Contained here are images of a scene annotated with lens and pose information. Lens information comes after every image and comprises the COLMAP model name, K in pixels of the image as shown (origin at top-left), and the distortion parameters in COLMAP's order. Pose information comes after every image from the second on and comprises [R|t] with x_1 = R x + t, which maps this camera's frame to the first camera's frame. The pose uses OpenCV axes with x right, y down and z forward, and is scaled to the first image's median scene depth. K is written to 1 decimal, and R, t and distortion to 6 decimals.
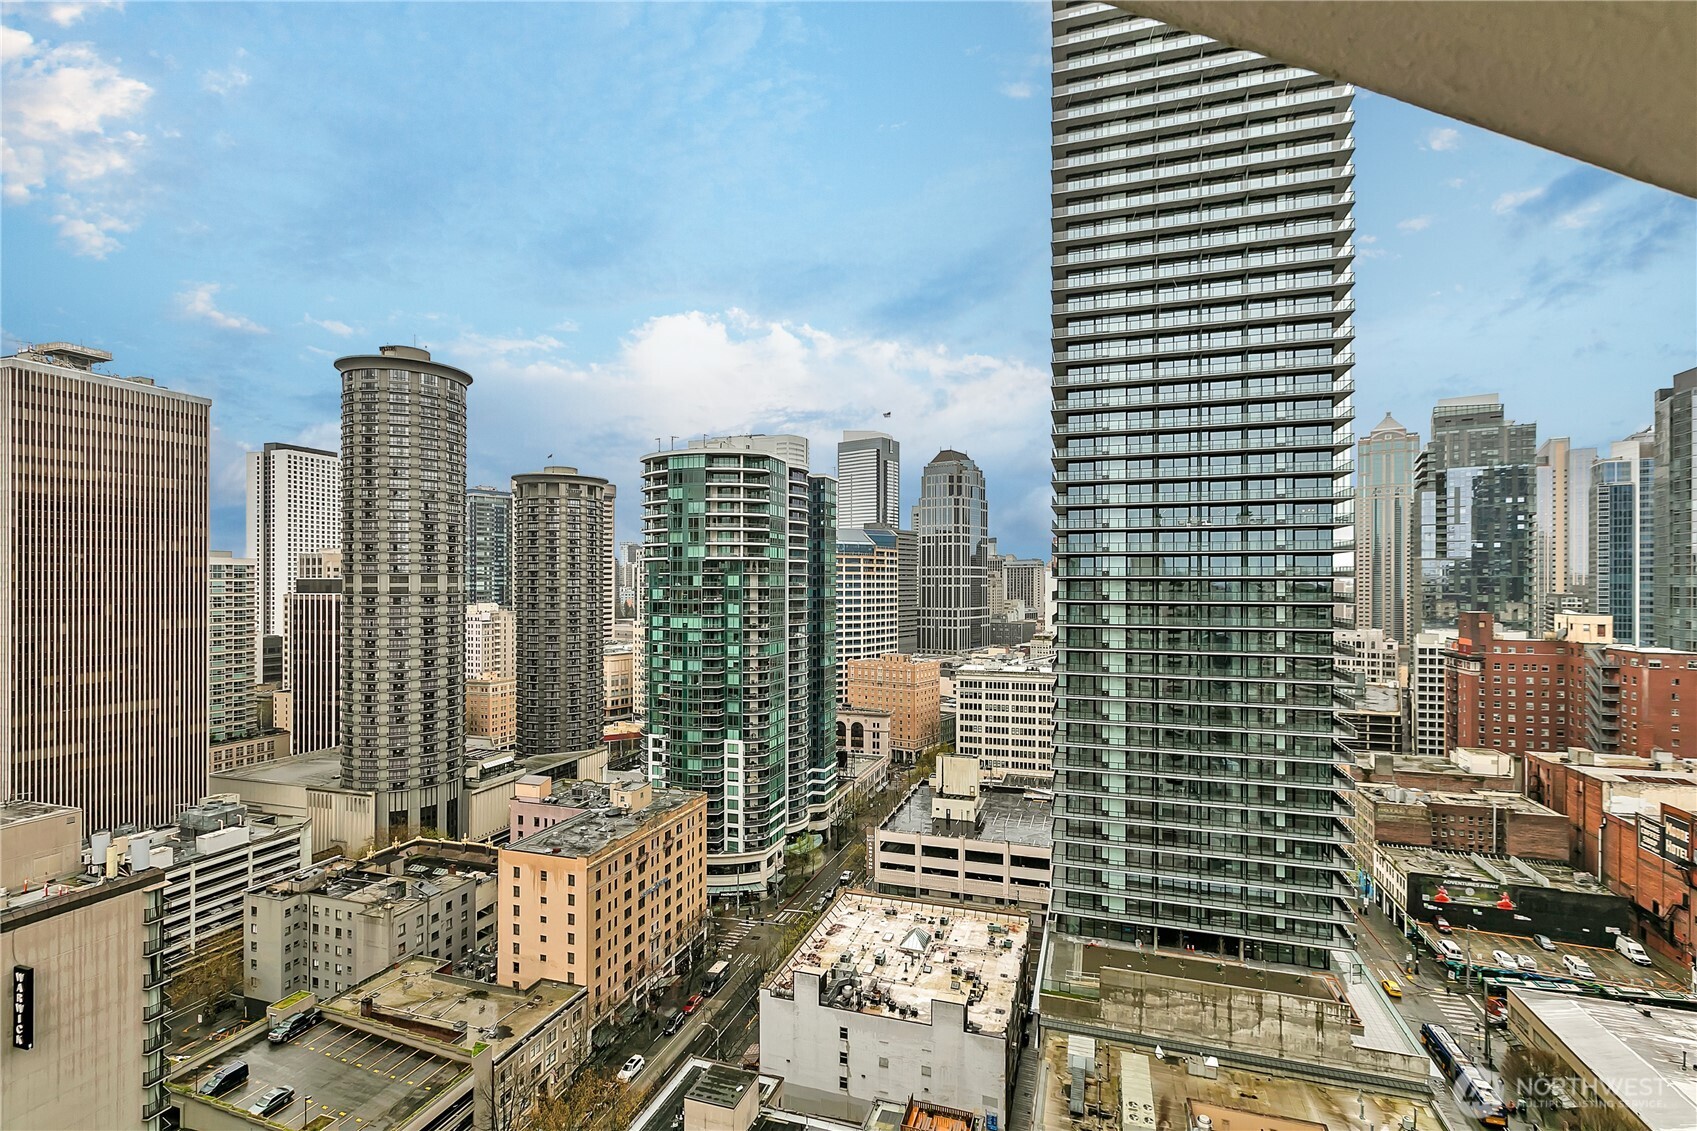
lens RADIAL K [[787.0, 0, 825.3], [0, 787.0, 585.2], [0, 0, 1]] dist [0.008014, 0.001008]
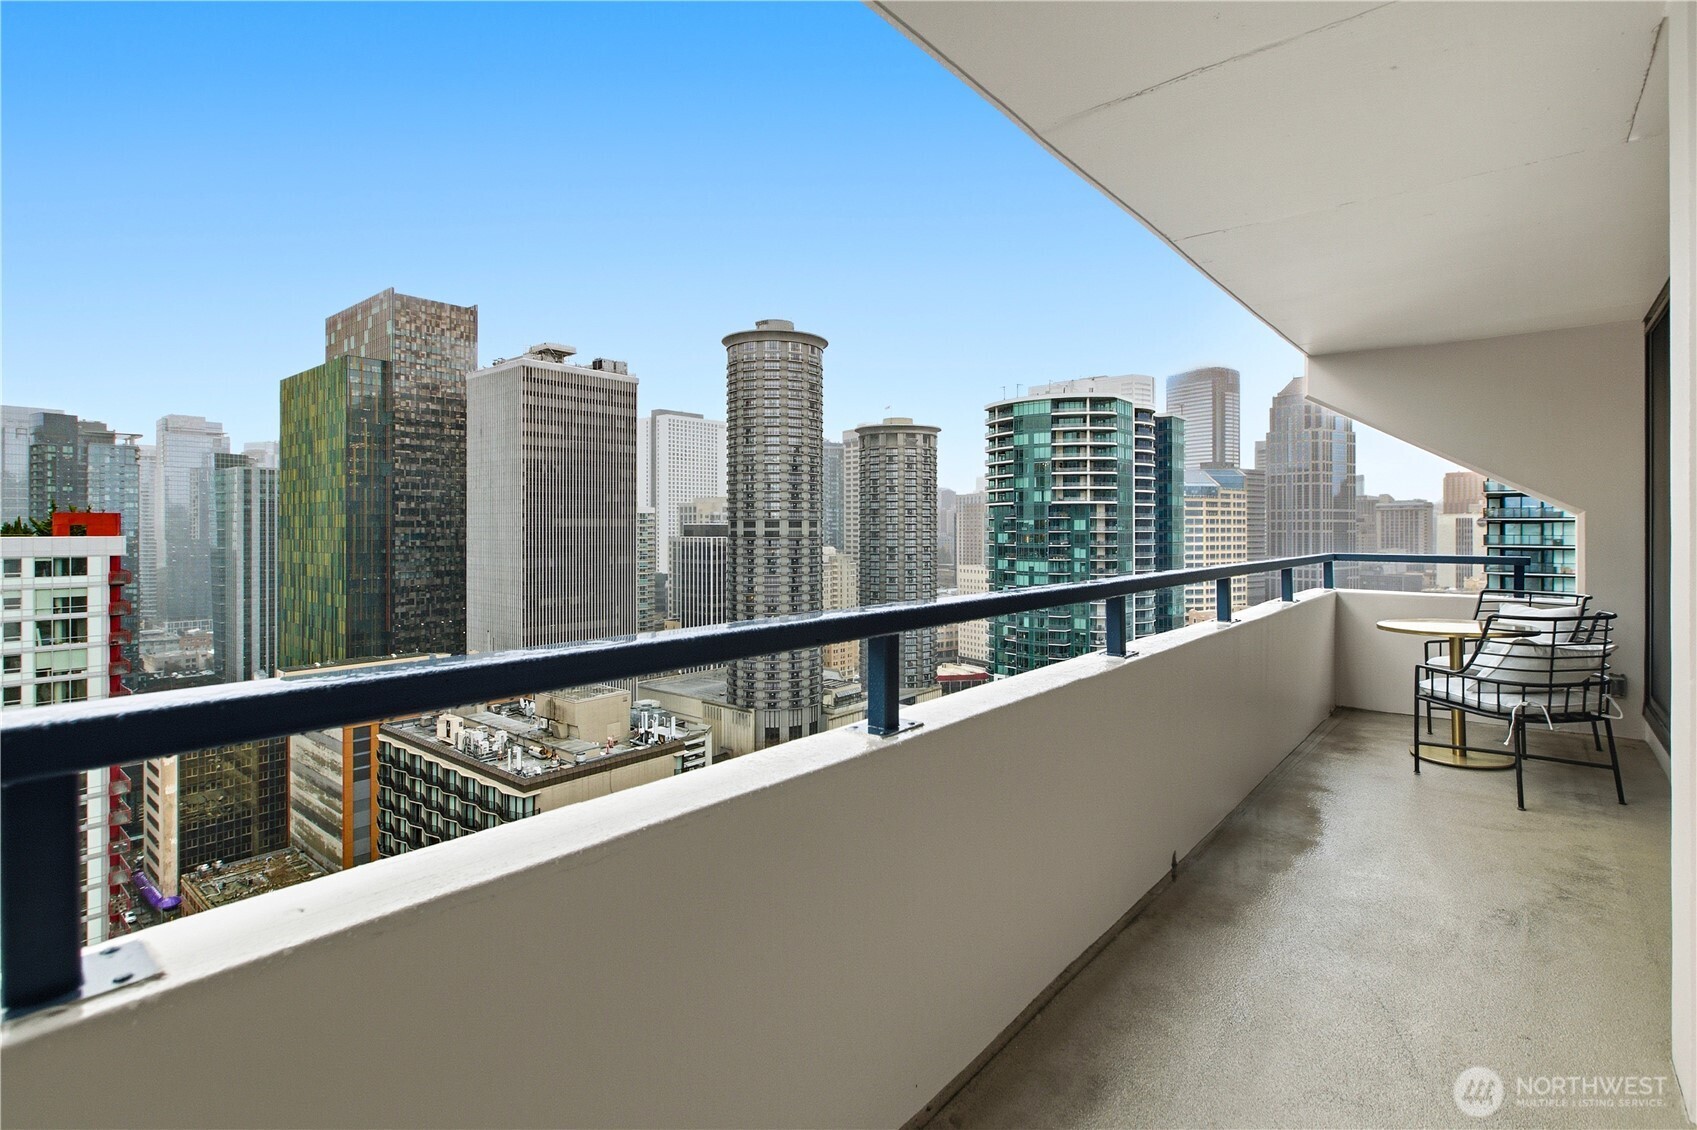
lens RADIAL K [[801.8, 0, 843.5], [0, 801.8, 529.6], [0, 0, 1]] dist [0.002093, 0.004106]
pose [[0.936216, 0.000213, -0.351425, -0.038584], [-0.000910, 0.999998, -0.001817, 0.002211], [0.351424, 0.002021, 0.936214, -0.054795]]
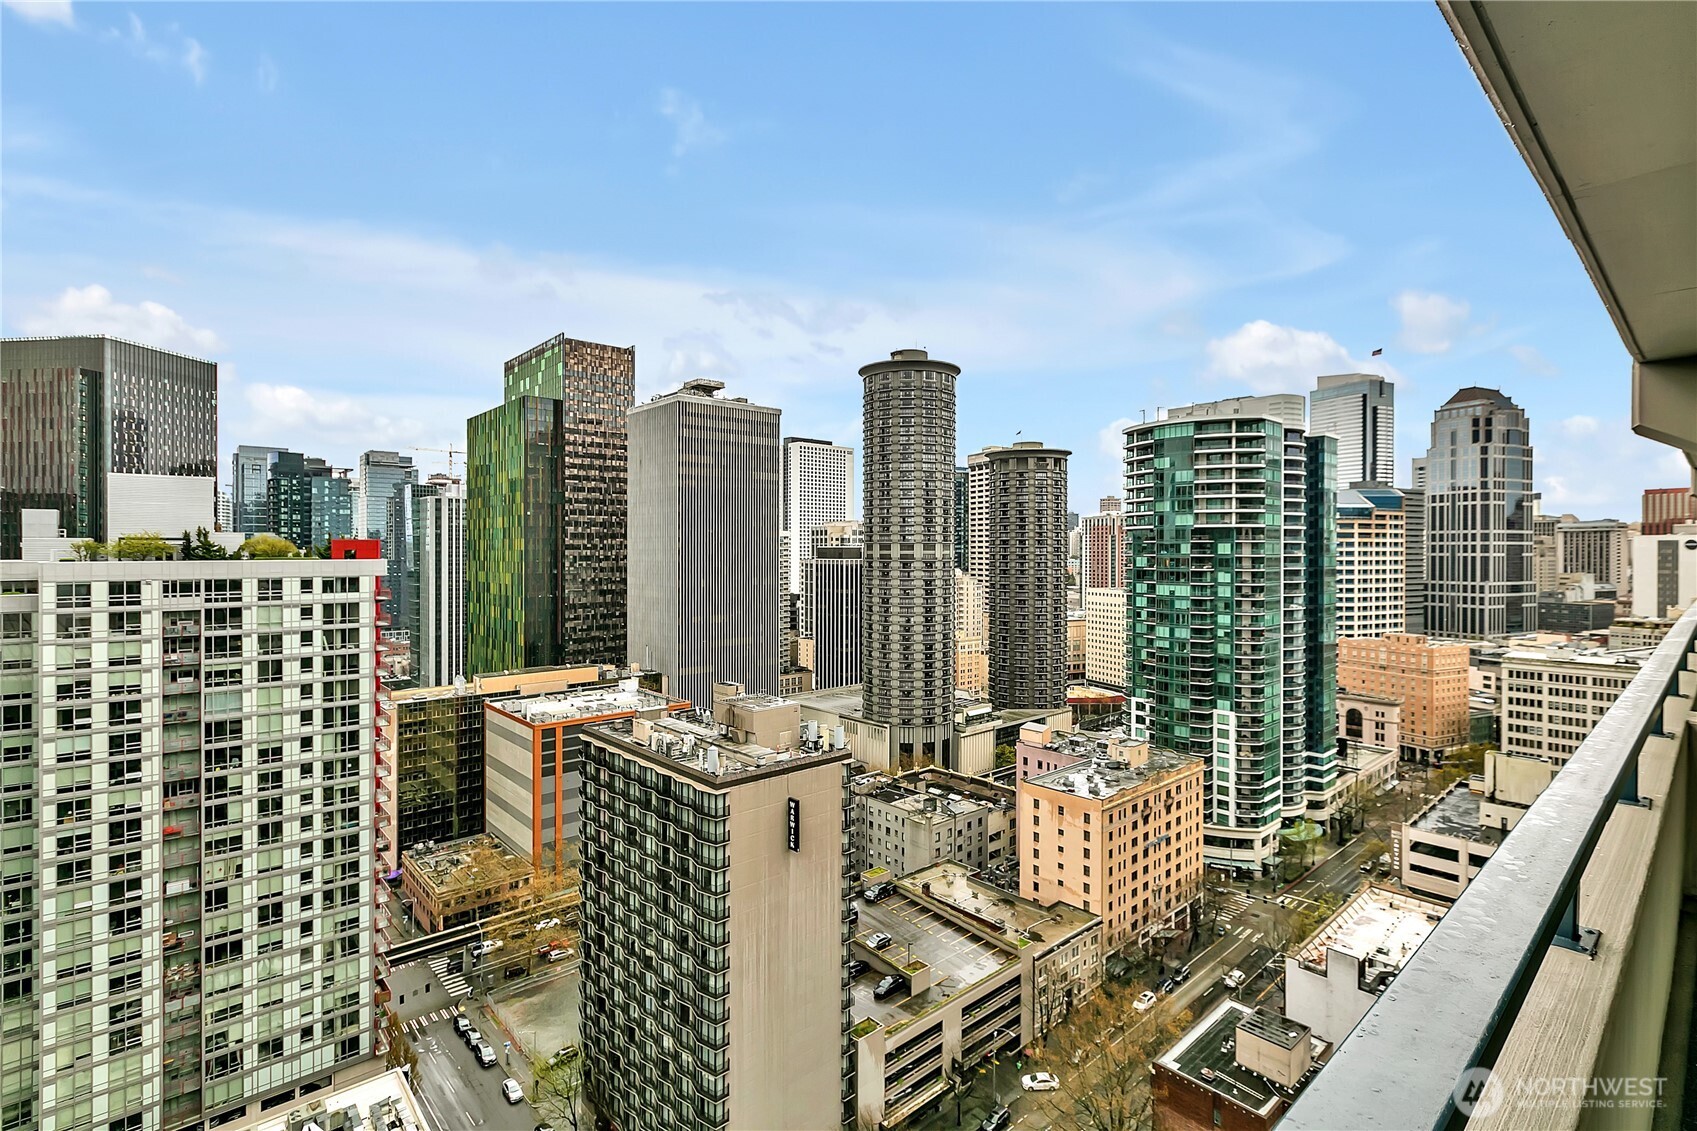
lens RADIAL K [[787.0, 0, 848.5], [0, 787.0, 556.7], [0, 0, 1]] dist [0.008014, 0.001008]
pose [[0.876781, 0.004497, -0.480868, -0.052641], [-0.002350, 0.999984, 0.005066, 0.000421], [0.480883, -0.003312, 0.876778, -0.084112]]
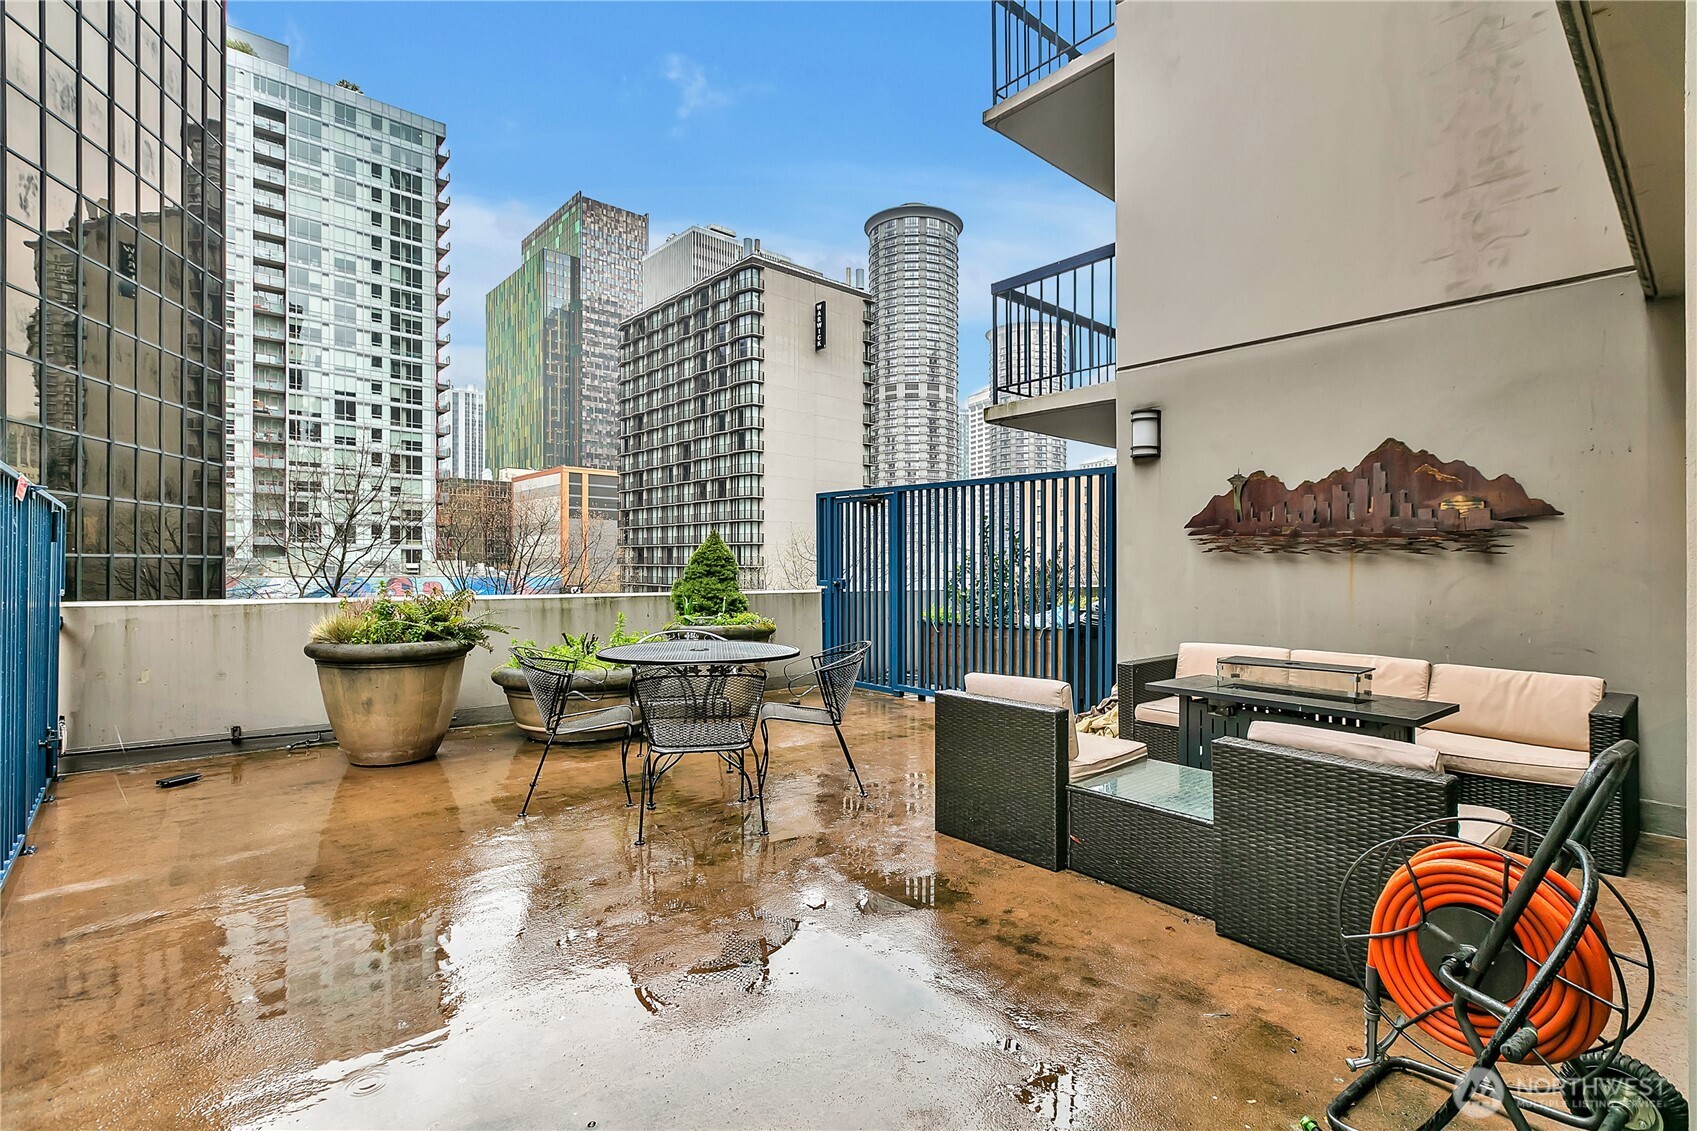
lens RADIAL K [[787.0, 0, 844.2], [0, 787.0, 561.9], [0, 0, 1]] dist [0.008014, 0.001008]
pose [[0.874155, -0.011061, -0.485520, -0.044887], [0.003375, 0.999855, -0.016702, 0.309363], [0.485634, 0.012961, 0.874066, -0.126989]]
